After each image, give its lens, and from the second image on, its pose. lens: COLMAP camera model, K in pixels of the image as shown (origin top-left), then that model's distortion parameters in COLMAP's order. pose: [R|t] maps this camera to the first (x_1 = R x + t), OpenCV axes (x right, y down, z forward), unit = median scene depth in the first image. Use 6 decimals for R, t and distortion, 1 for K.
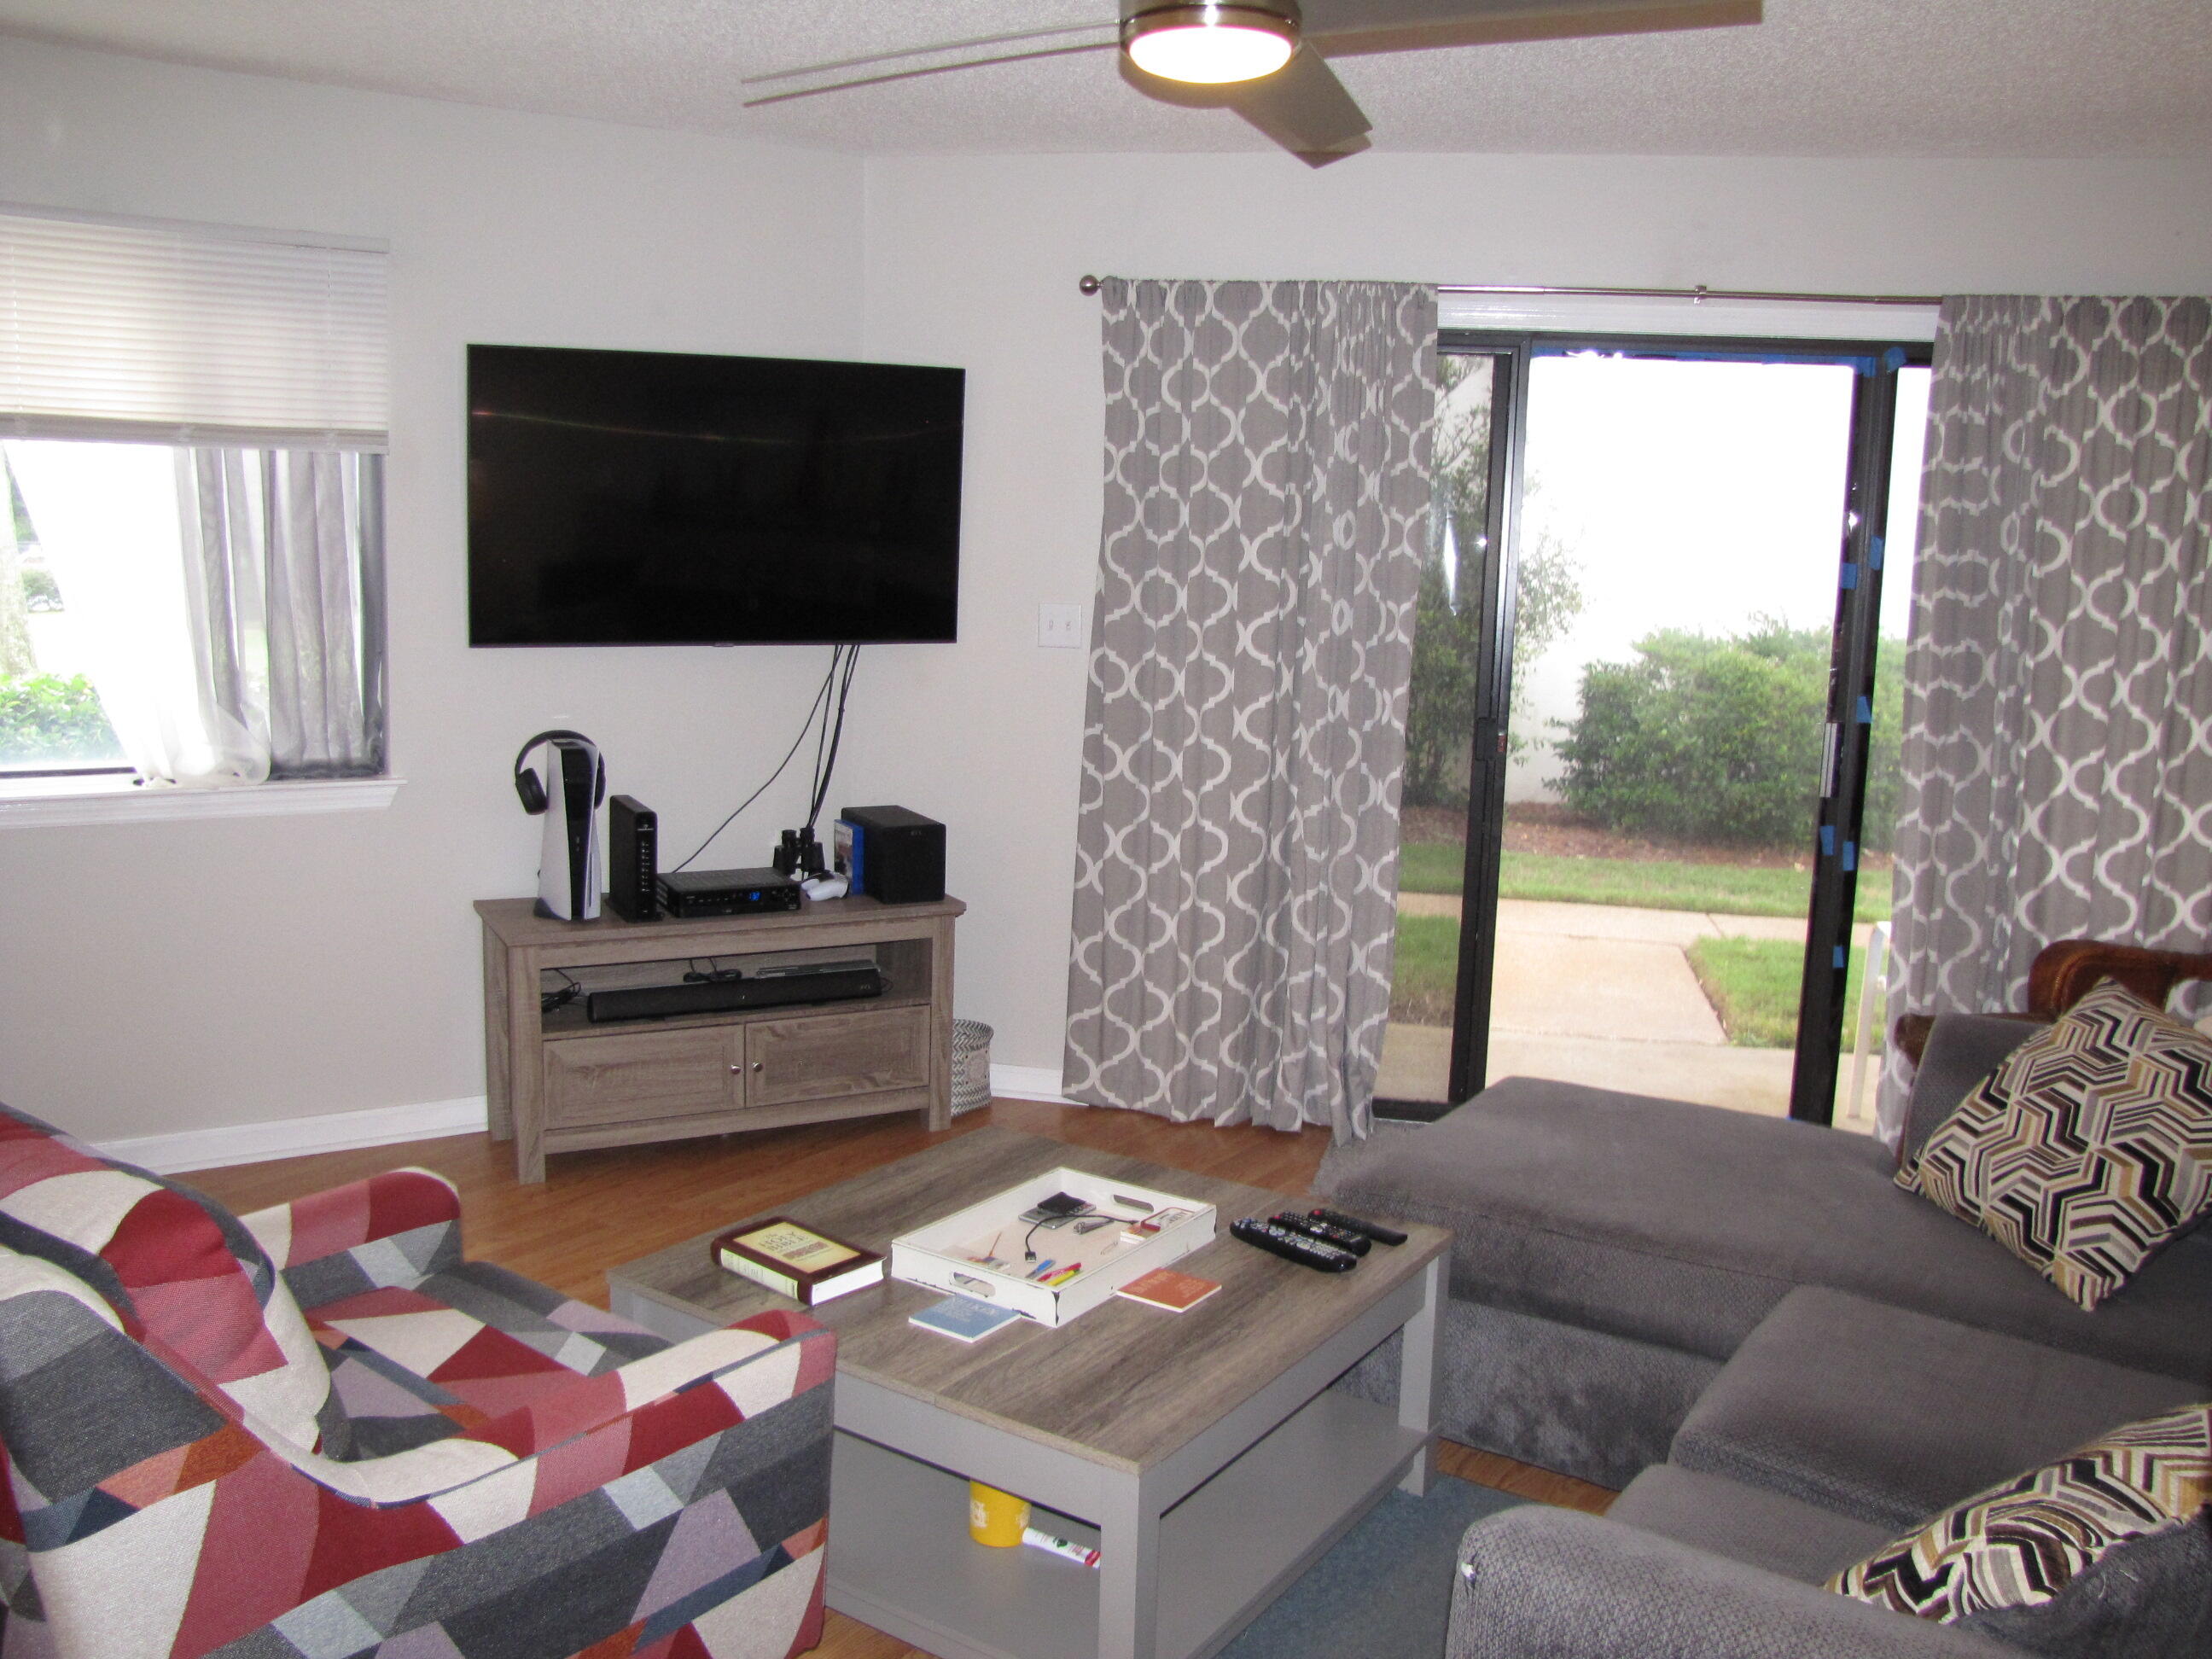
lens RADIAL K [[1846.9, 0, 1120.0], [0, 1846.9, 820.7], [0, 0, 1]] dist [-0.175230, 0.145844]
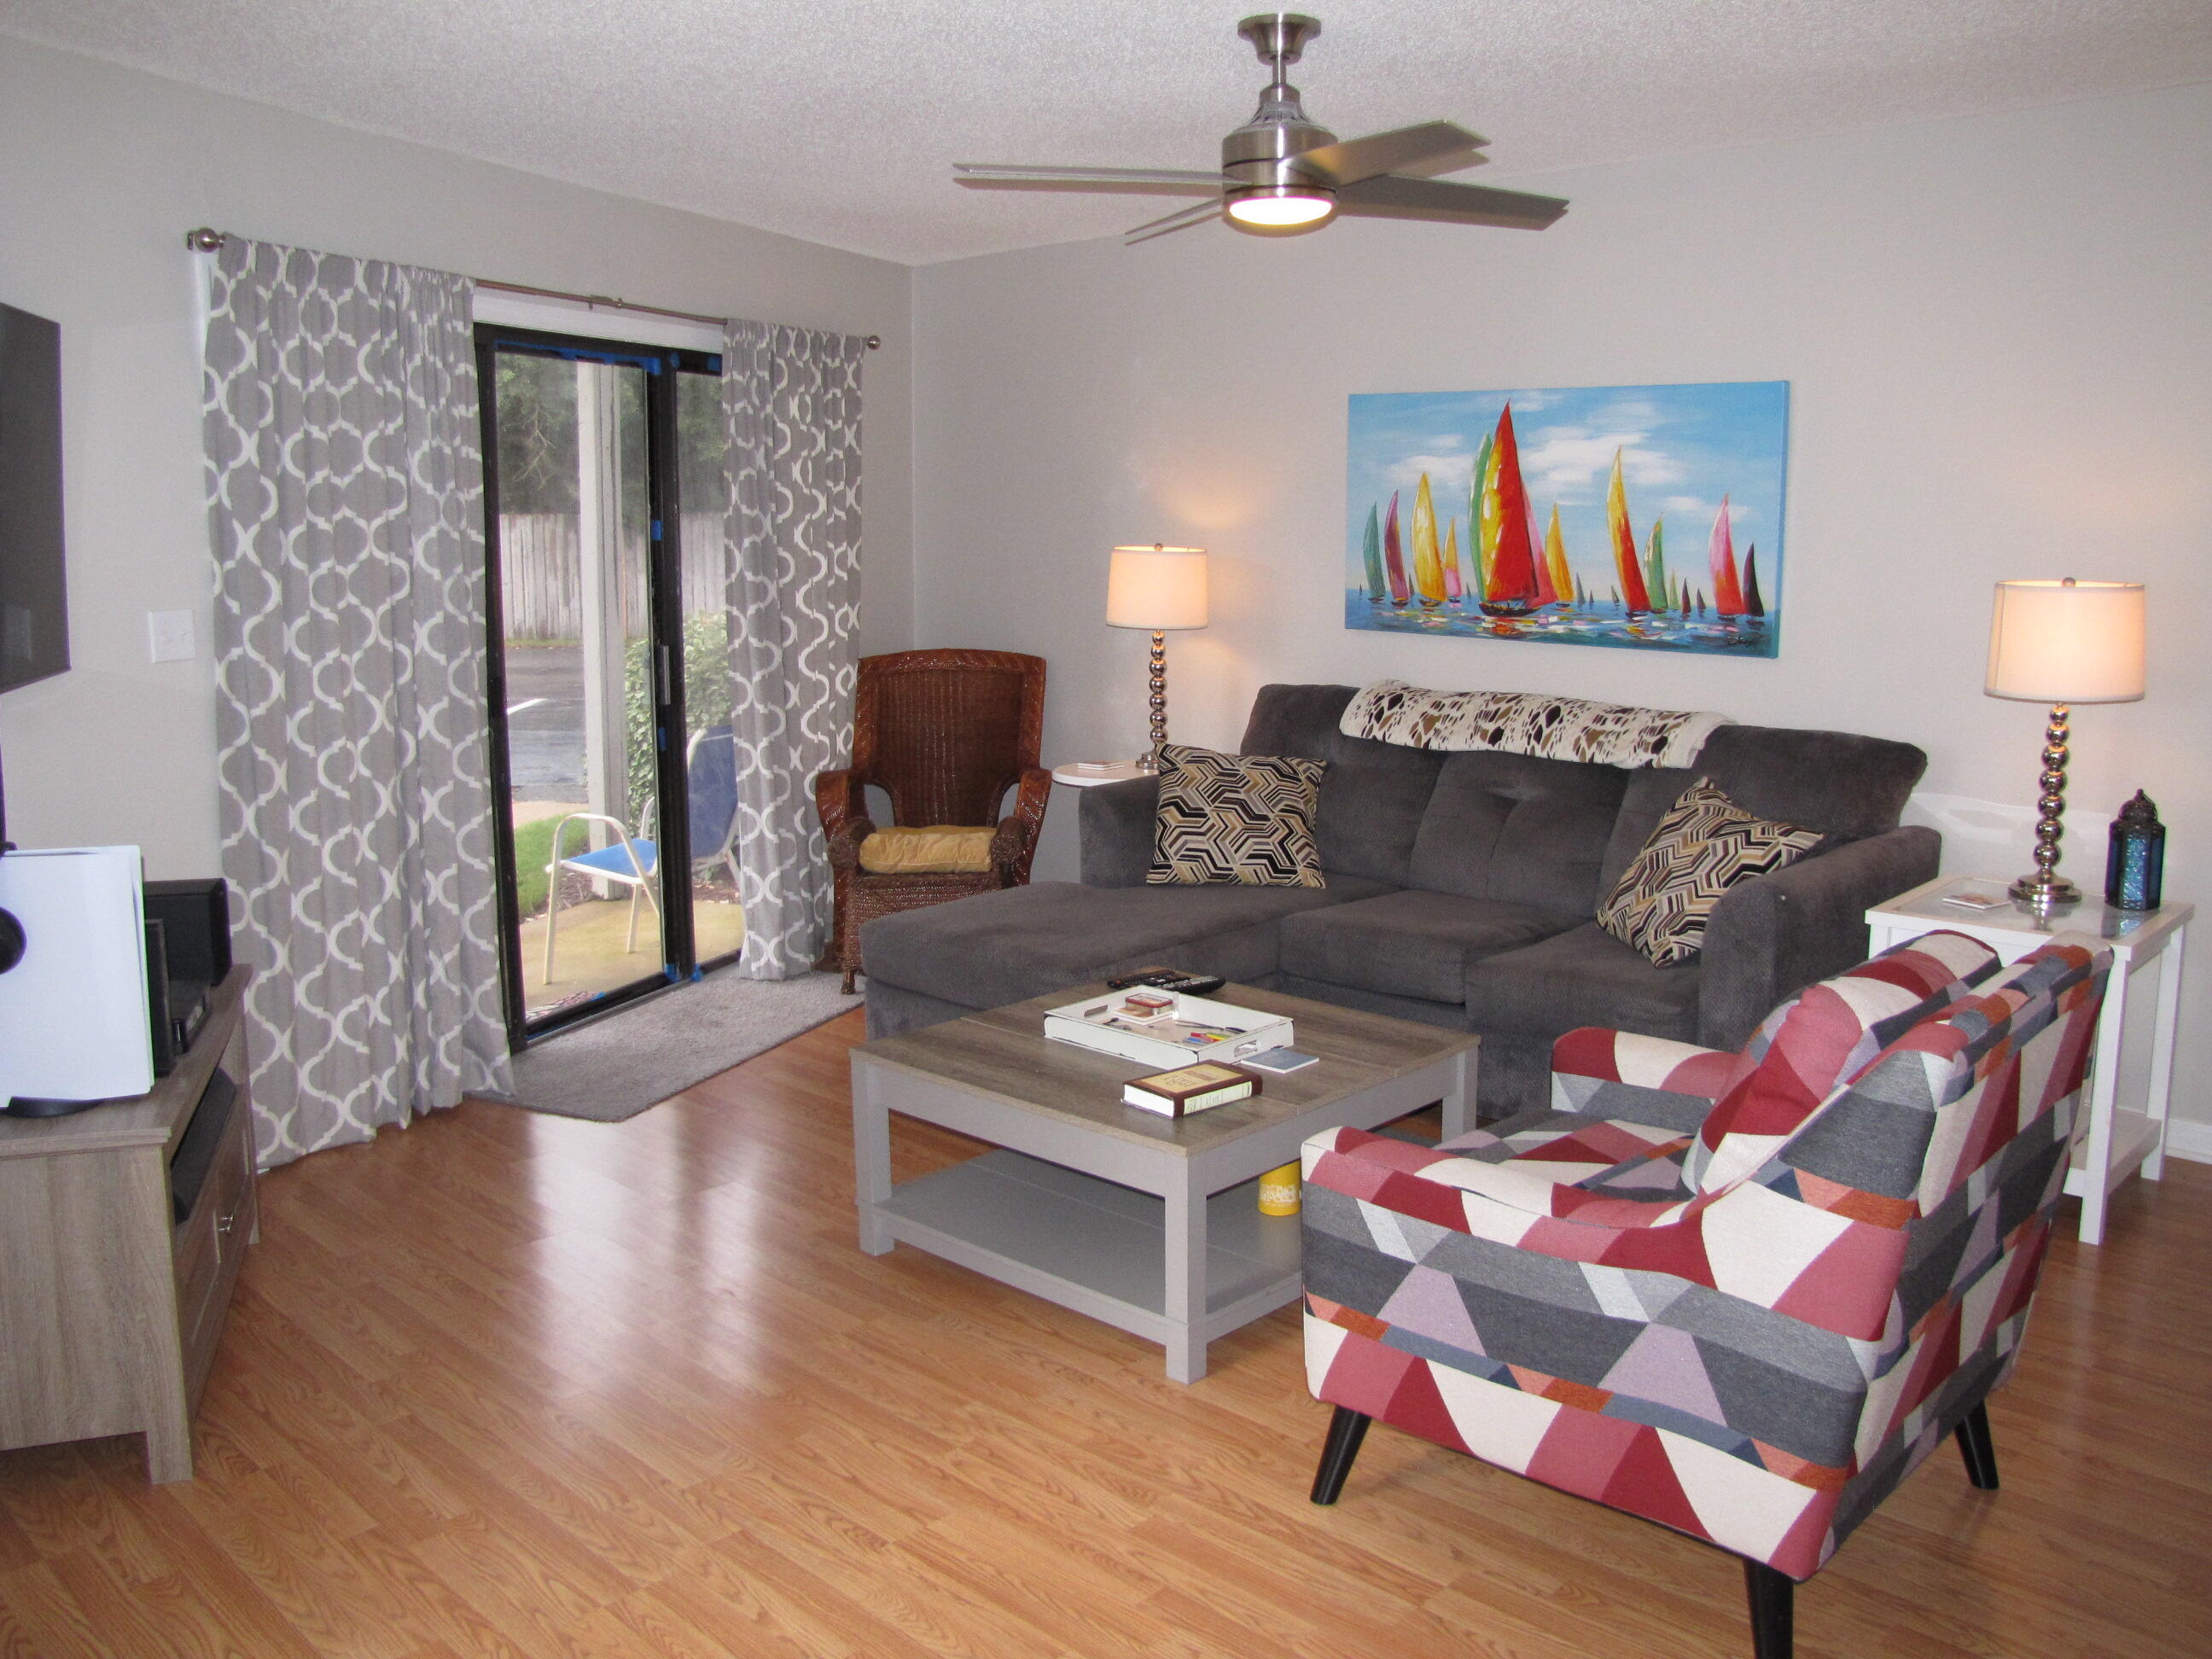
lens RADIAL K [[1846.9, 0, 1117.1], [0, 1846.9, 812.8], [0, 0, 1]] dist [-0.175230, 0.145844]
pose [[0.169114, -0.183545, 0.968355, -0.866067], [0.158778, 0.974747, 0.157027, -0.097016], [-0.972723, 0.127198, 0.193986, 0.481401]]
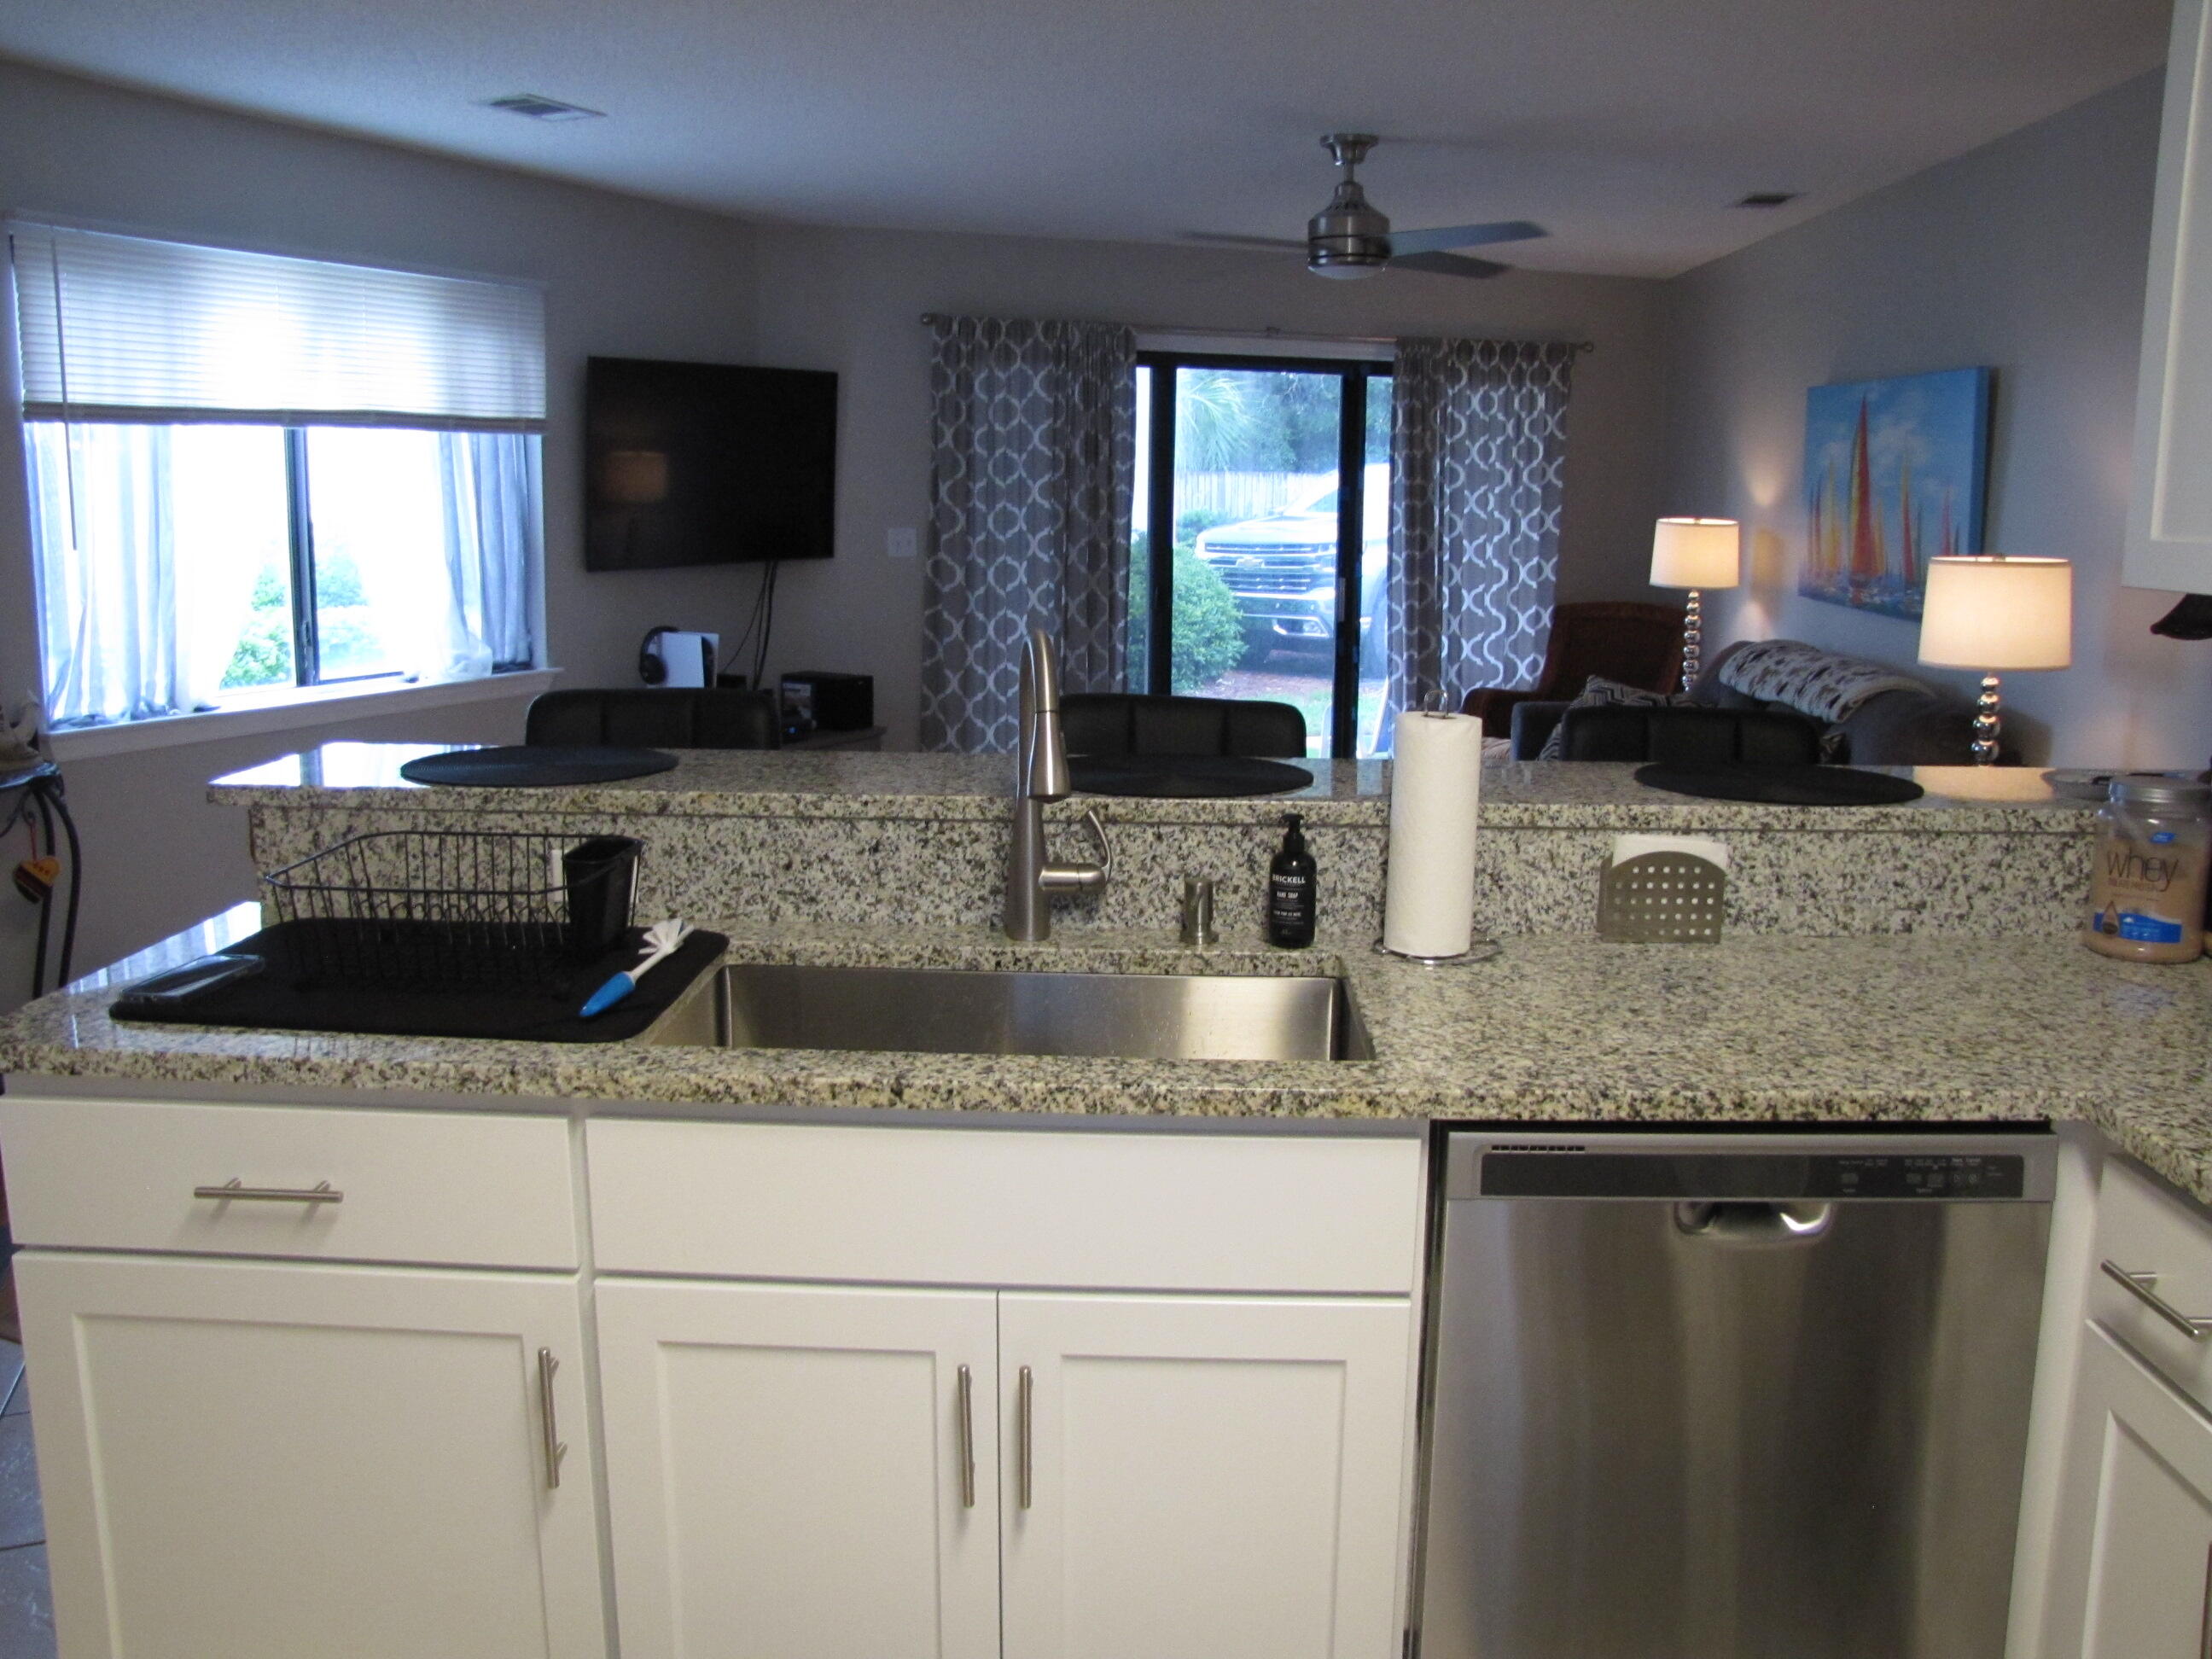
lens RADIAL K [[1846.9, 0, 1097.8], [0, 1846.9, 817.5], [0, 0, 1]] dist [-0.175230, 0.145844]
pose [[0.851101, -0.114175, 0.512437, -0.780352], [0.095964, 0.993454, 0.061964, 0.044600], [-0.516158, -0.003562, 0.856486, -0.417812]]
